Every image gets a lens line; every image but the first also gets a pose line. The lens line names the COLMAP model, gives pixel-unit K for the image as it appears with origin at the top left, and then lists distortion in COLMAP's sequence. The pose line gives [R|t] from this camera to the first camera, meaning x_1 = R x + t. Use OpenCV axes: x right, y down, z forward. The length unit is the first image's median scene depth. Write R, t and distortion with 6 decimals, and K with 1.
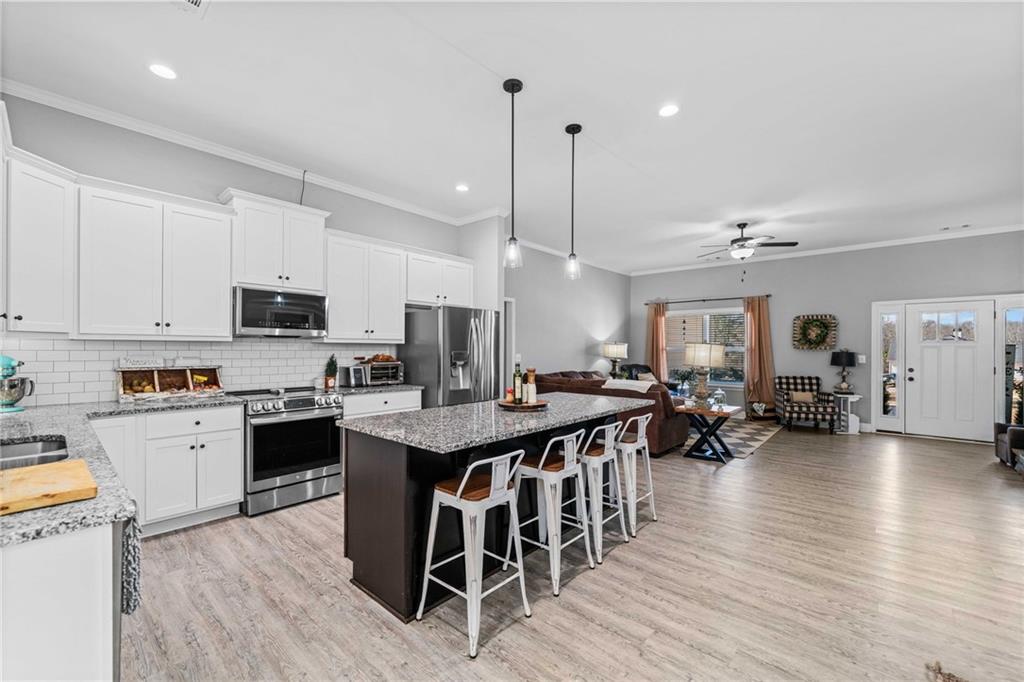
lens RADIAL K [[415.5, 0, 510.9], [0, 415.5, 348.6], [0, 0, 1]] dist [0.001522, 0.000208]
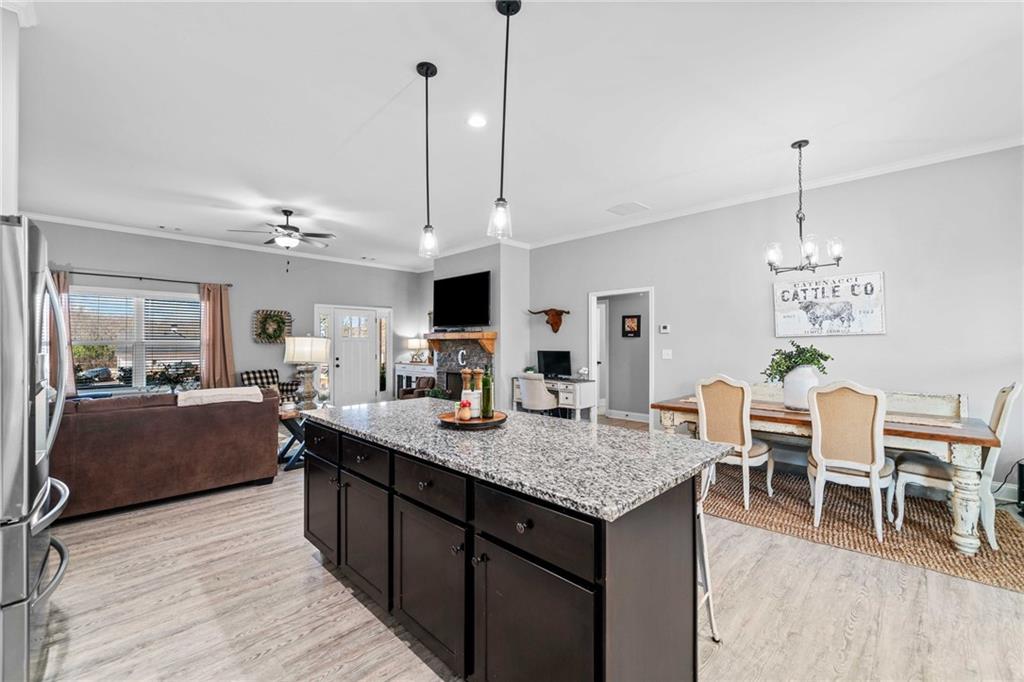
lens RADIAL K [[415.5, 0, 504.6], [0, 415.5, 340.2], [0, 0, 1]] dist [0.001522, 0.000208]
pose [[0.052183, 0.003257, 0.998632, -0.292668], [0.001012, 0.999994, -0.003315, -0.002130], [-0.998637, 0.001183, 0.052180, 0.372668]]
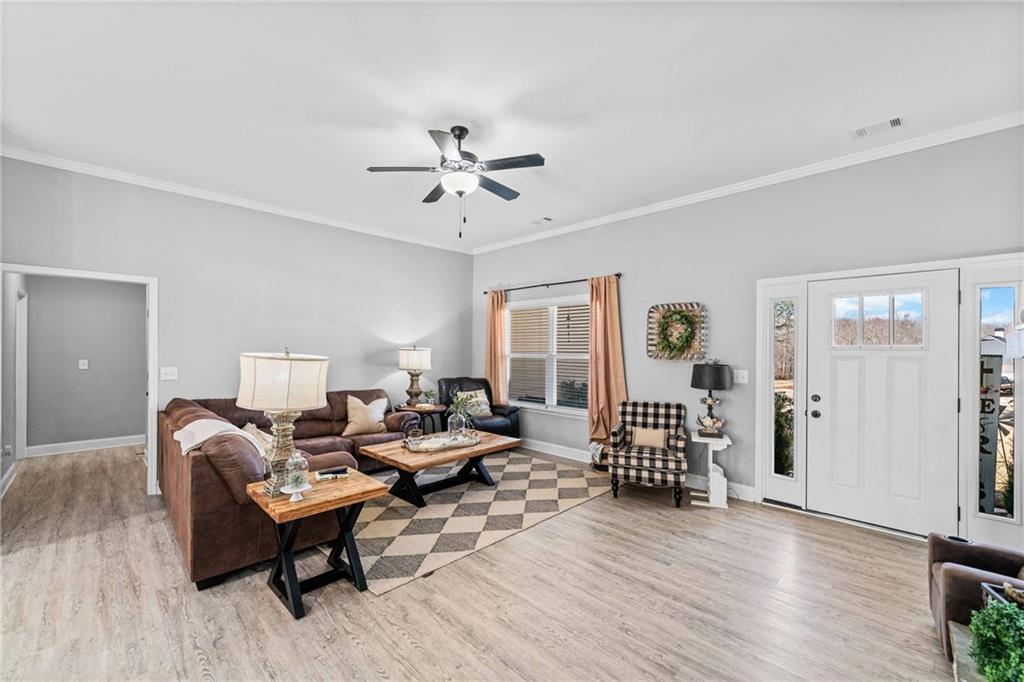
lens RADIAL K [[415.5, 0, 507.6], [0, 415.5, 349.2], [0, 0, 1]] dist [0.001522, 0.000208]
pose [[0.998619, -0.000338, -0.052537, 0.526879], [0.000317, 1.000000, -0.000402, -0.013375], [0.052537, 0.000385, 0.998619, 0.381263]]
